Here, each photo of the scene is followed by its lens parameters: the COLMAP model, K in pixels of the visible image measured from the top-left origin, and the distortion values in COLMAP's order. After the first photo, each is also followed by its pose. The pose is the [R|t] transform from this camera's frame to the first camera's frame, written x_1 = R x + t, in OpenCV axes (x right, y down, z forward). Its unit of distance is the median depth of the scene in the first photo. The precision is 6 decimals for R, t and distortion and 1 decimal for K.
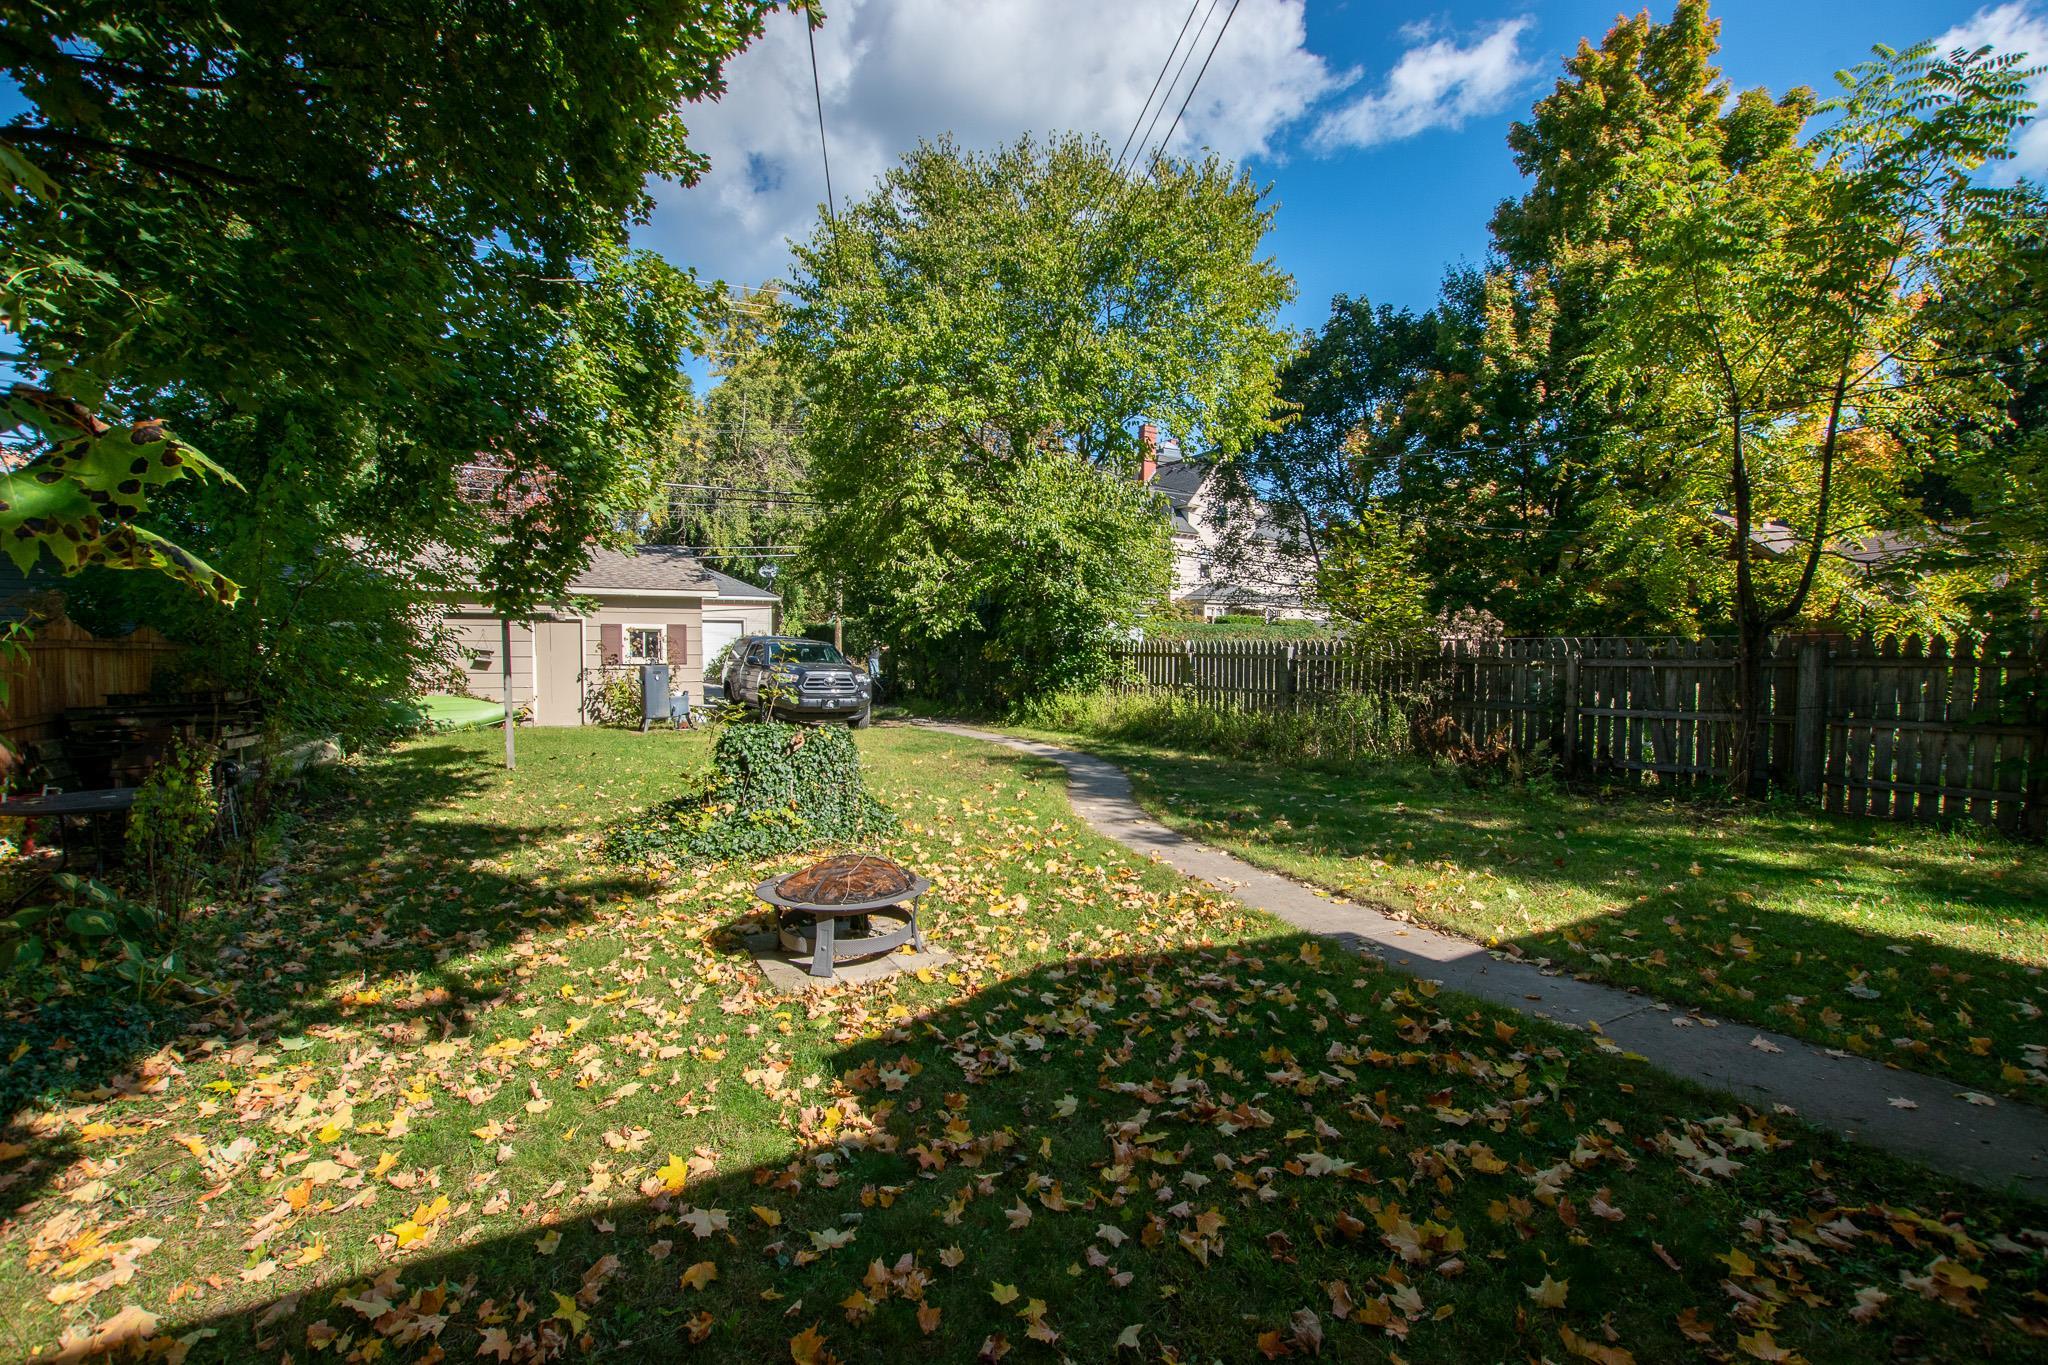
lens RADIAL K [[901.5, 0, 1023.4], [0, 901.5, 703.6], [0, 0, 1]] dist [-0.033357, 0.006771]
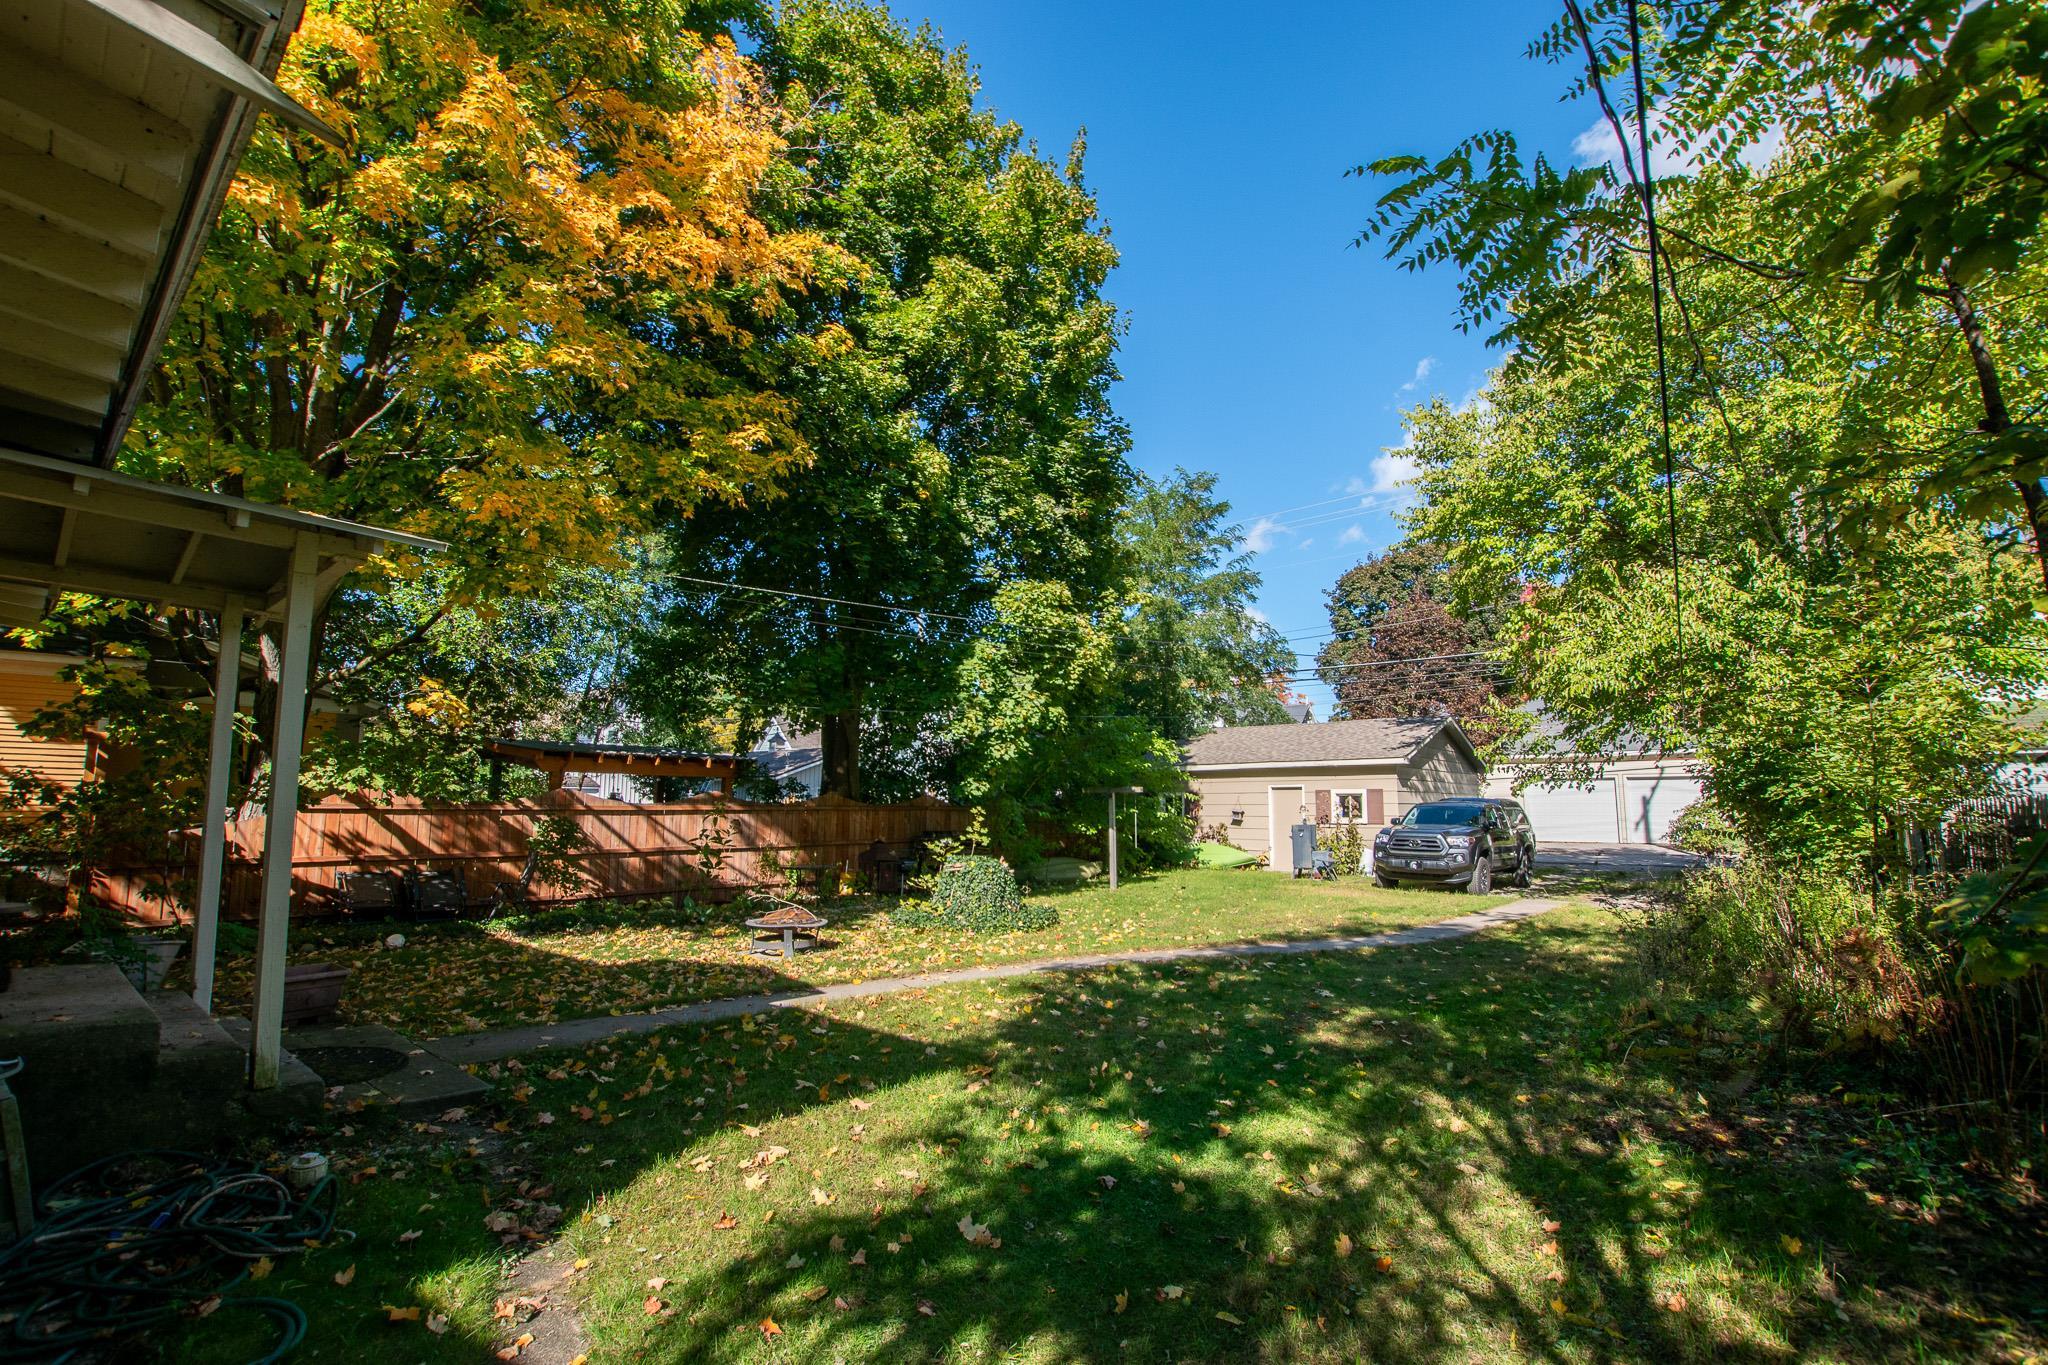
lens RADIAL K [[901.5, 0, 1023.4], [0, 901.5, 703.6], [0, 0, 1]] dist [-0.033357, 0.006771]
pose [[0.330083, -0.109756, -0.937549, 0.564738], [-0.059736, 0.988798, -0.136787, -0.014102], [0.942060, 0.101157, 0.319829, 0.218951]]
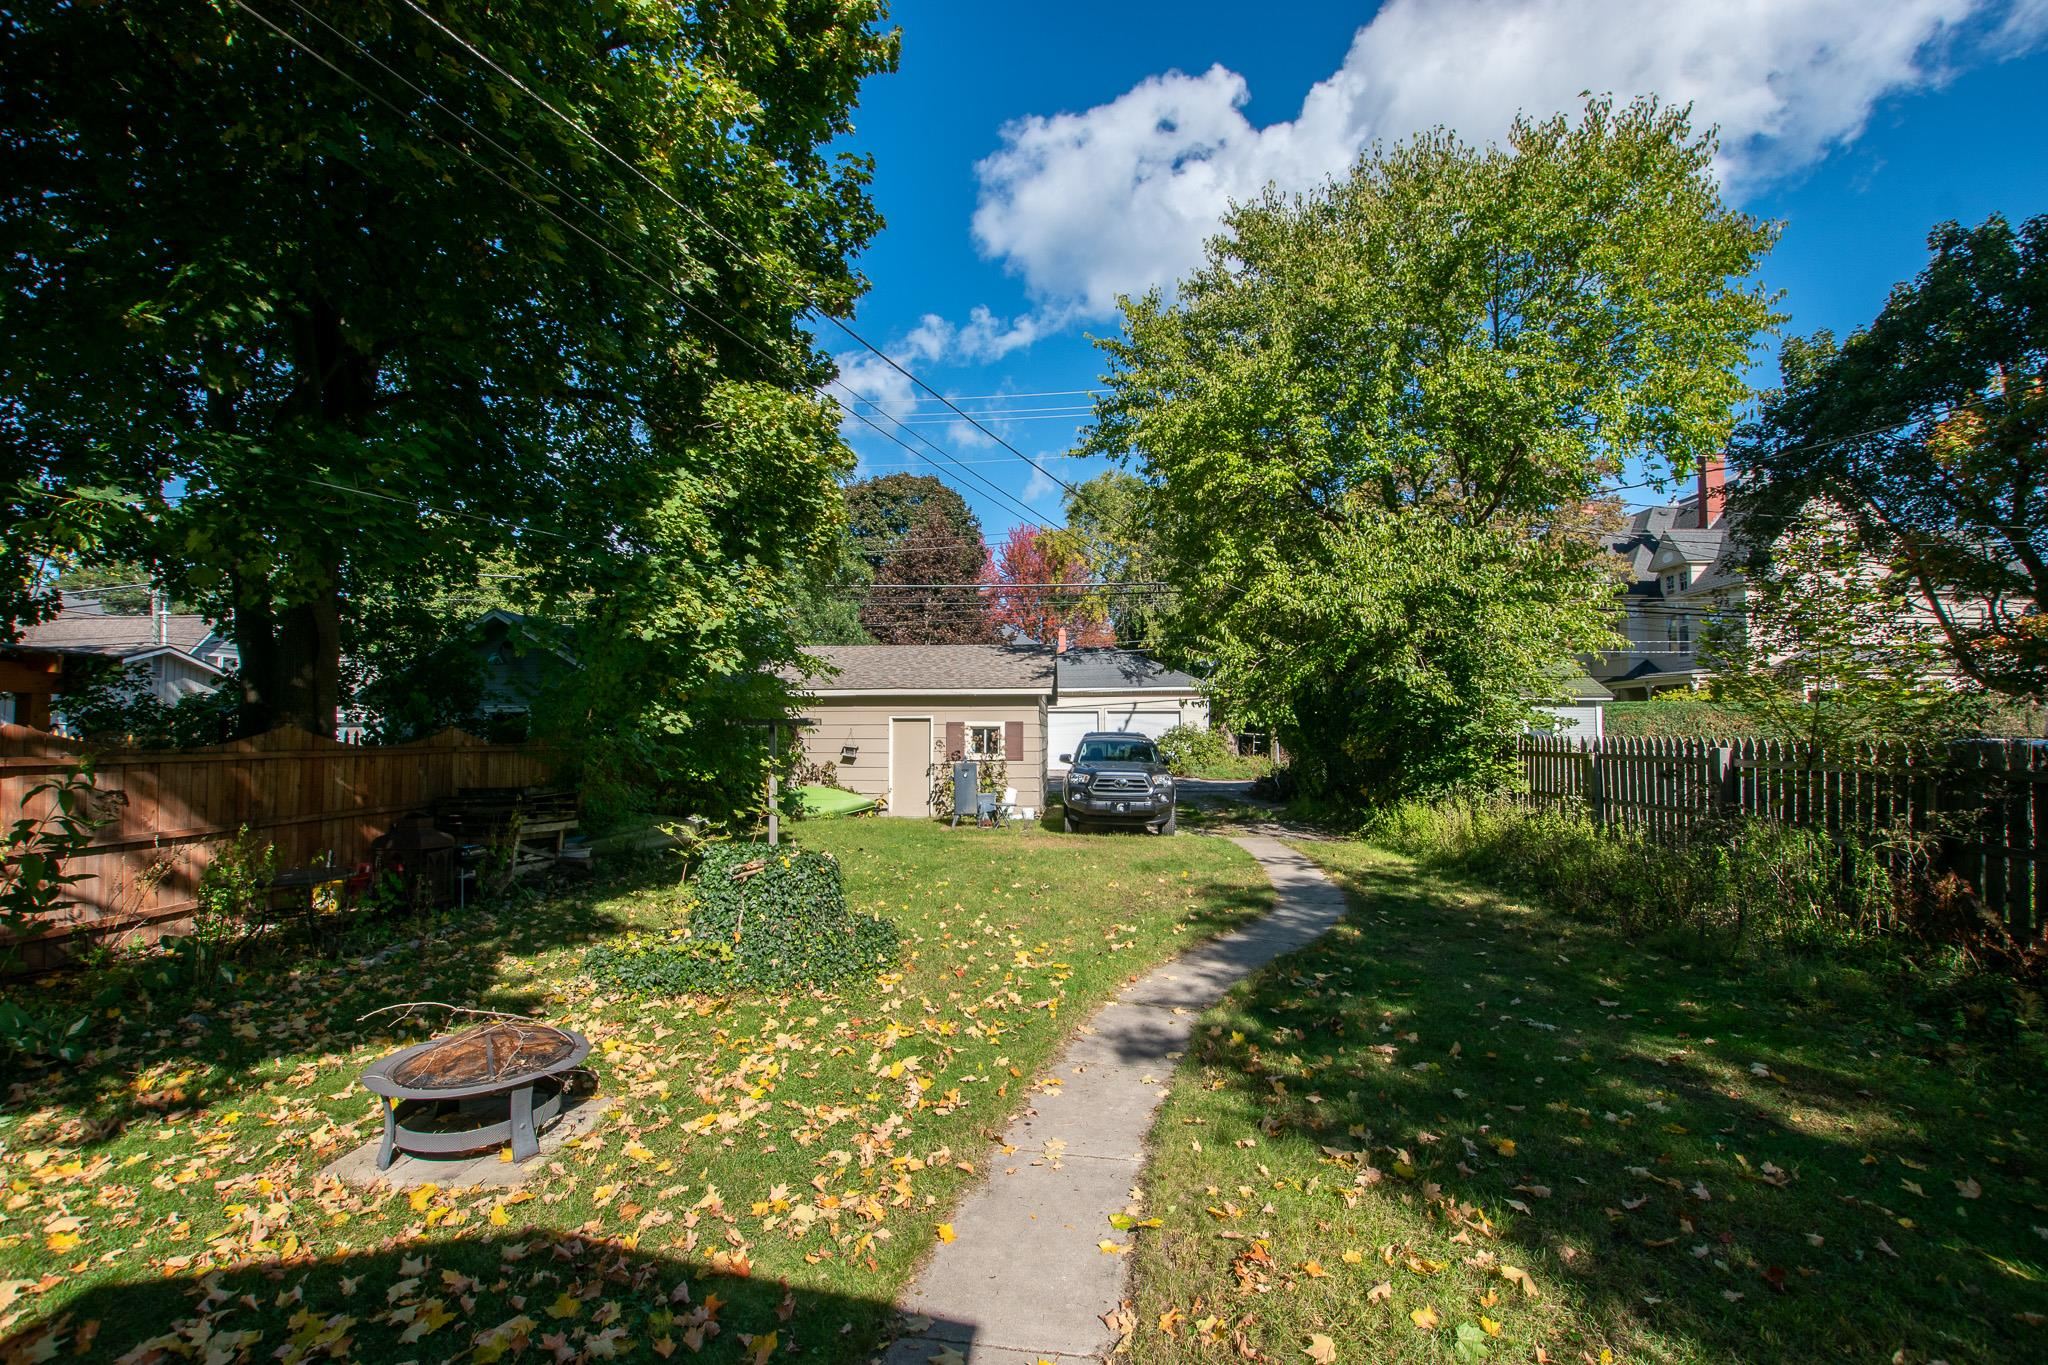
lens RADIAL K [[901.5, 0, 1023.4], [0, 901.5, 703.6], [0, 0, 1]] dist [-0.033357, 0.006771]
pose [[0.840229, -0.022633, -0.541759, 0.190538], [-0.029009, 0.995821, -0.086592, -0.020759], [0.541455, 0.088473, 0.836061, 0.147396]]
